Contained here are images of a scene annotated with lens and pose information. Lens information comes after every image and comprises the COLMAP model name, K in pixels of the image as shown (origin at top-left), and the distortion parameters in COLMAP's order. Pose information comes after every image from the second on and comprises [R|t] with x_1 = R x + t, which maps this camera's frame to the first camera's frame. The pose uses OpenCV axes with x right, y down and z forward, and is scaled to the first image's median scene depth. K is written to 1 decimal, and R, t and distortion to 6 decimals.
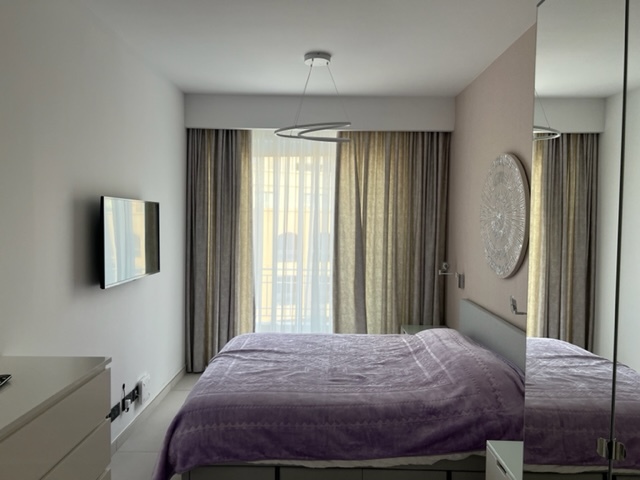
lens RADIAL K [[479.9, 0, 319.6], [0, 479.9, 237.0], [0, 0, 1]] dist [0.028712, -0.044754]
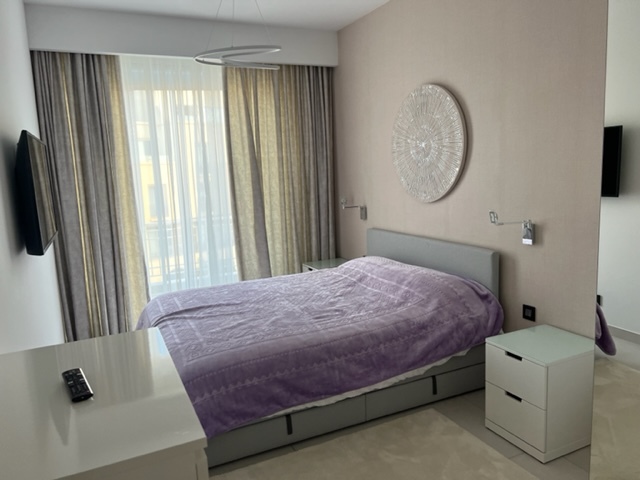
lens RADIAL K [[479.9, 0, 321.0], [0, 479.9, 240.1], [0, 0, 1]] dist [0.028712, -0.044754]
pose [[0.898908, -0.116297, 0.422422, -0.305377], [0.070925, 0.990037, 0.121639, 0.020521], [-0.432359, -0.079382, 0.898200, 0.116598]]
